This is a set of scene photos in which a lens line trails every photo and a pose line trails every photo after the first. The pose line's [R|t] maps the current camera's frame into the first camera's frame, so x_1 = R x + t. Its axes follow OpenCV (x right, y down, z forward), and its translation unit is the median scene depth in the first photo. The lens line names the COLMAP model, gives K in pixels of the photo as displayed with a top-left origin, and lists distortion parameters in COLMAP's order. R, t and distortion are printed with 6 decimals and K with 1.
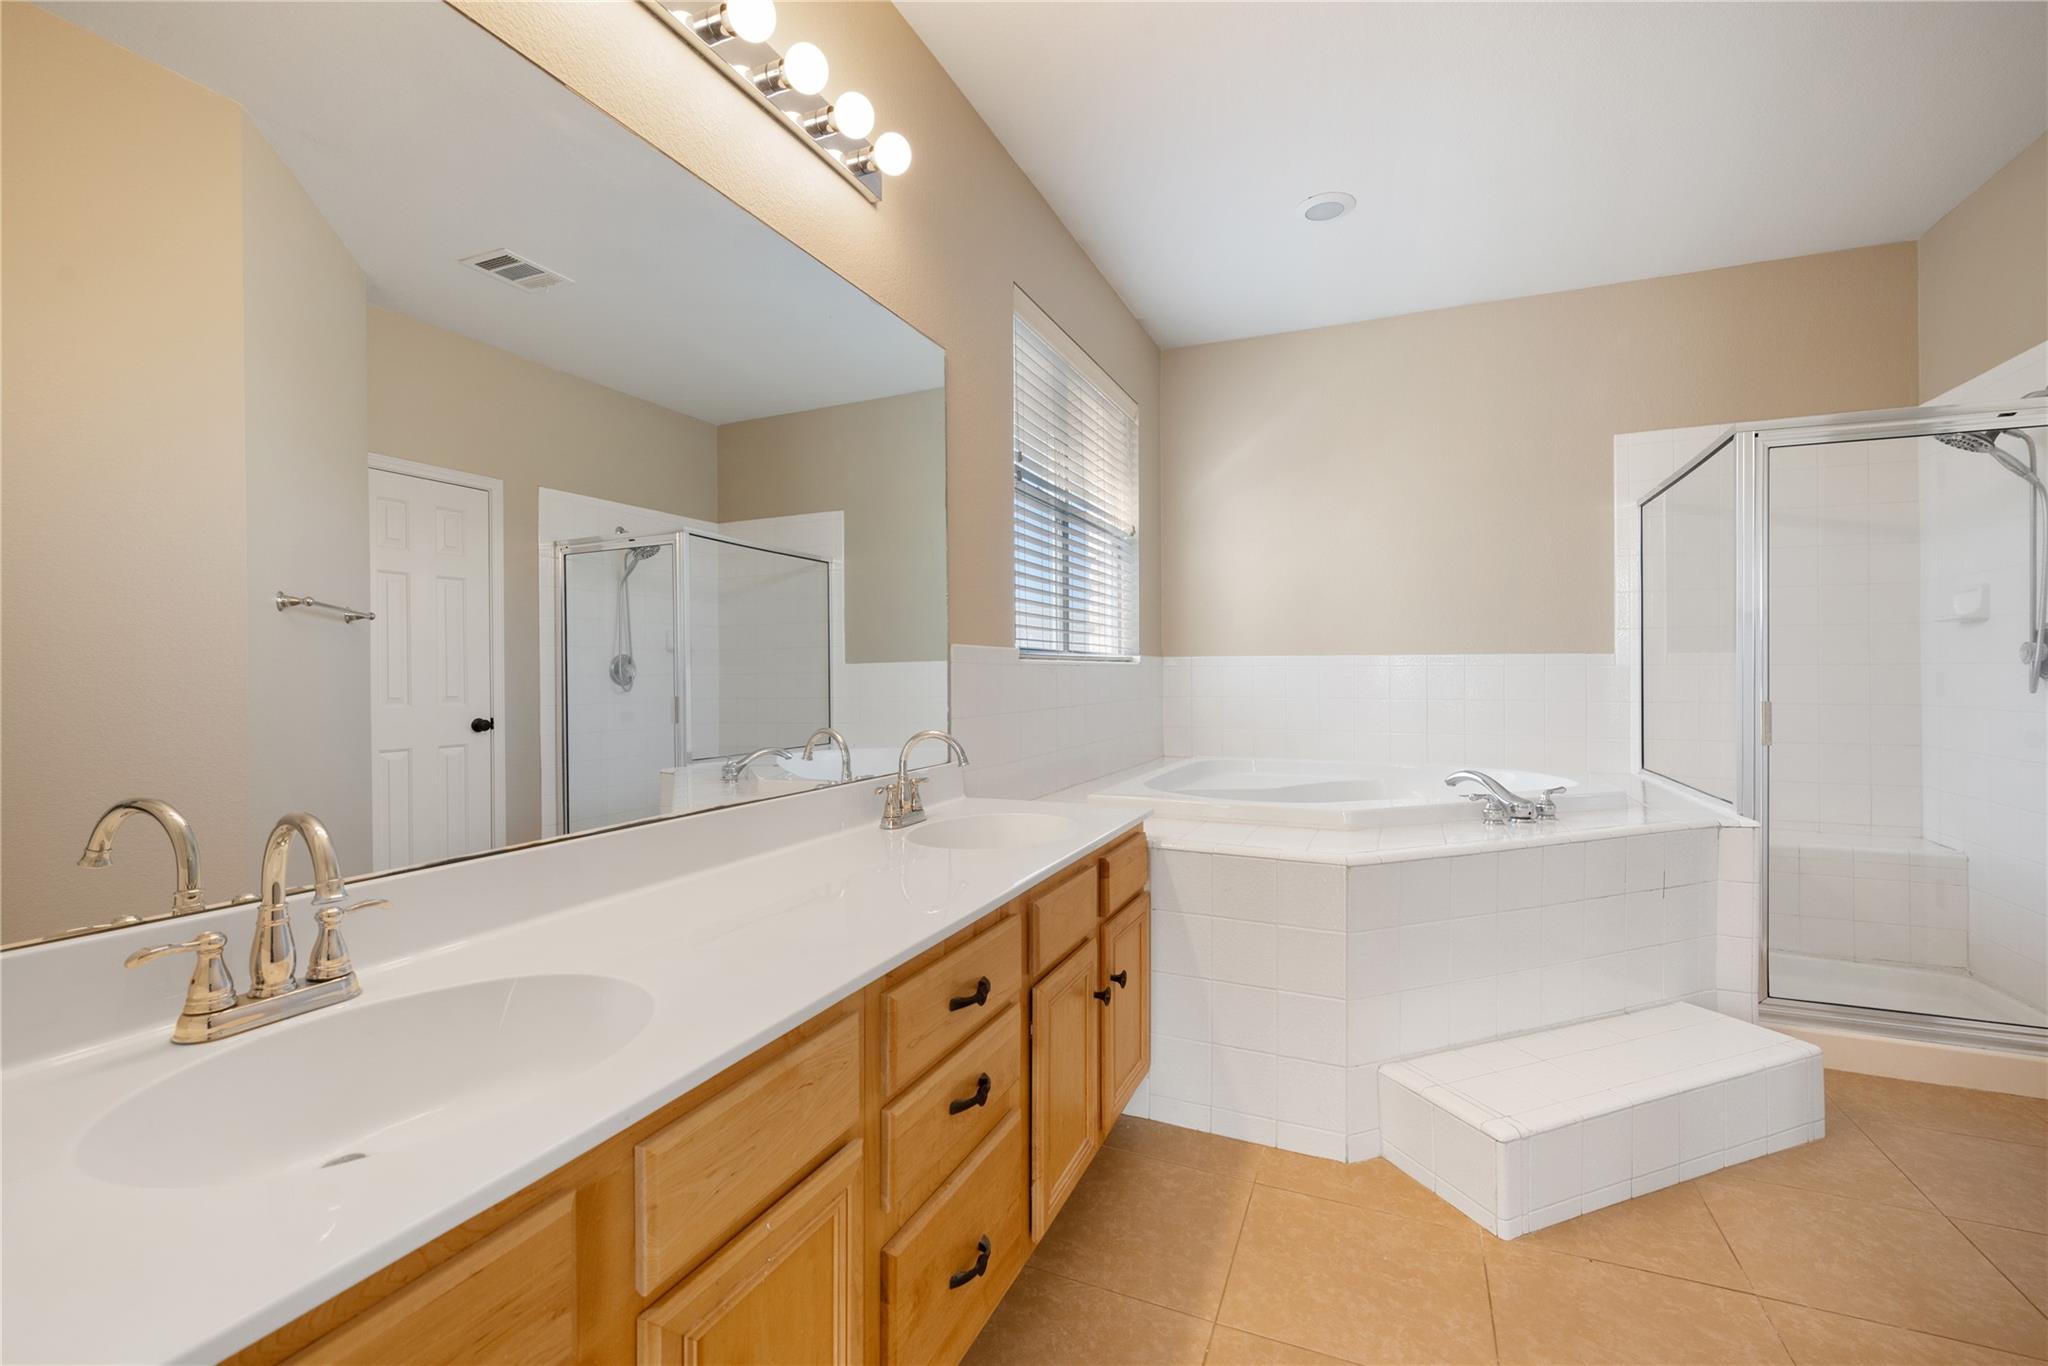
lens RADIAL K [[897.2, 0, 1031.1], [0, 897.2, 678.7], [0, 0, 1]] dist [0.010879, -0.003668]
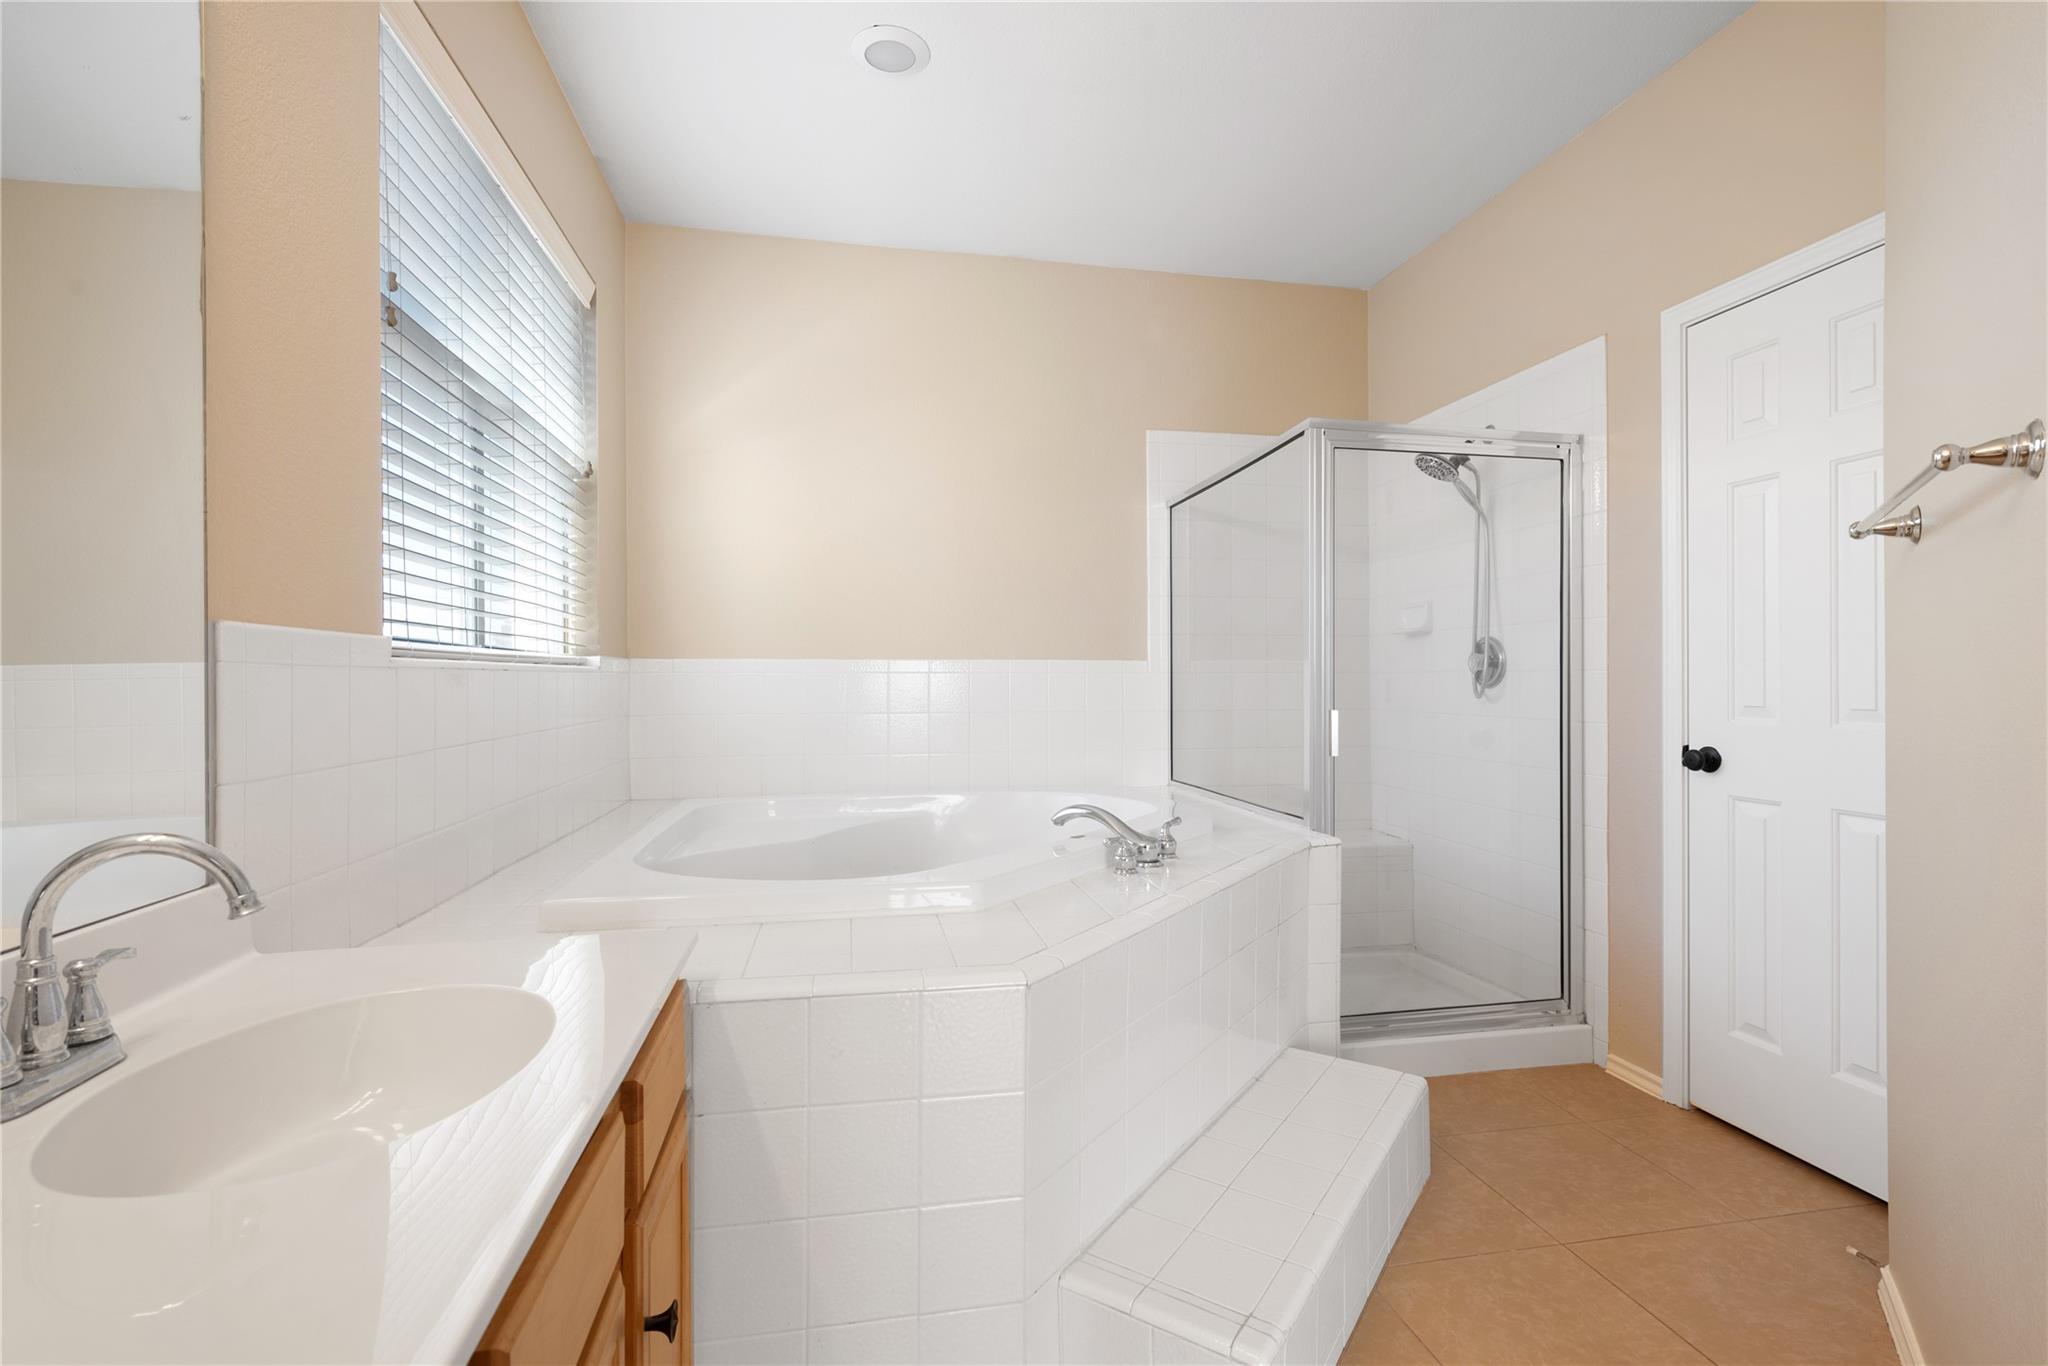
lens RADIAL K [[941.9, 0, 1032.4], [0, 941.9, 678.6], [0, 0, 1]] dist [0.005758, -0.000324]
pose [[0.823368, 0.000083, 0.567508, -0.017496], [0.004425, 0.999969, -0.006566, -0.003491], [-0.567490, 0.007917, 0.823342, 0.306656]]
